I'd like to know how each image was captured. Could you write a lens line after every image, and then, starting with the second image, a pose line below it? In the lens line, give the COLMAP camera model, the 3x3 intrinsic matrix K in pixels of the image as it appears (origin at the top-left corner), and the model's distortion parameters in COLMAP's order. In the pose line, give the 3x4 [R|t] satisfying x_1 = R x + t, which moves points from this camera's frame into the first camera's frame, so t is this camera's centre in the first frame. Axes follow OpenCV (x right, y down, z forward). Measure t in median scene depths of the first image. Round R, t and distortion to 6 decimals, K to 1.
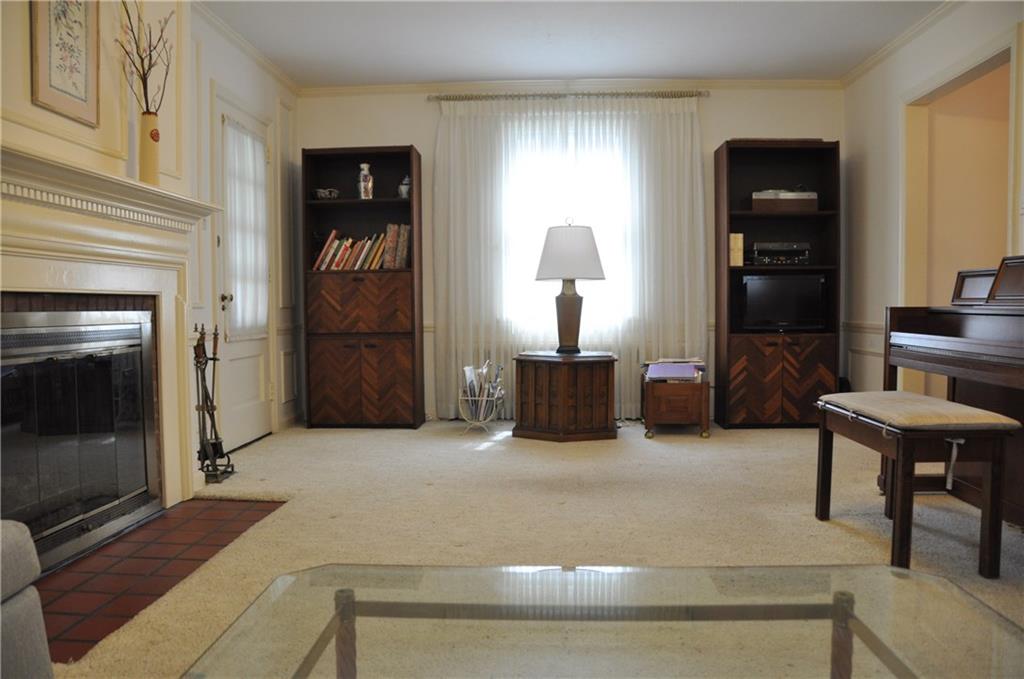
lens RADIAL K [[816.8, 0, 512.0], [0, 816.8, 339.5], [0, 0, 1]] dist [-0.189844, 0.161735]
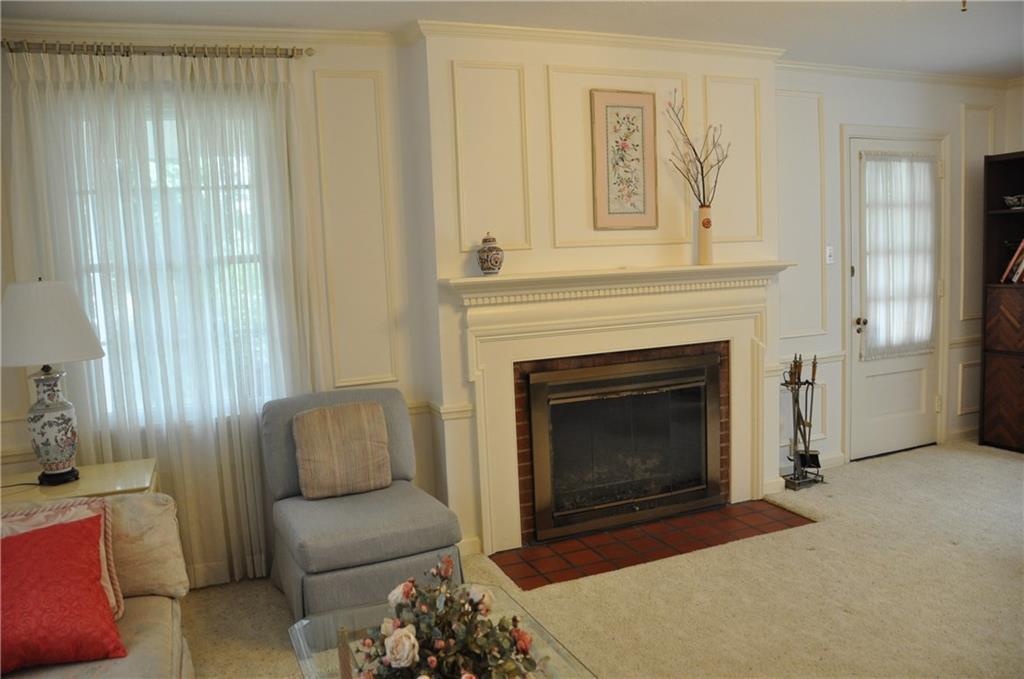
lens RADIAL K [[809.0, 0, 512.0], [0, 809.0, 339.5], [0, 0, 1]] dist [-0.039754, 0.001428]
pose [[0.452625, 0.088352, -0.887313, 0.385079], [0.001462, 0.995004, 0.099821, -0.130365], [0.891700, -0.046479, 0.450234, 0.066336]]
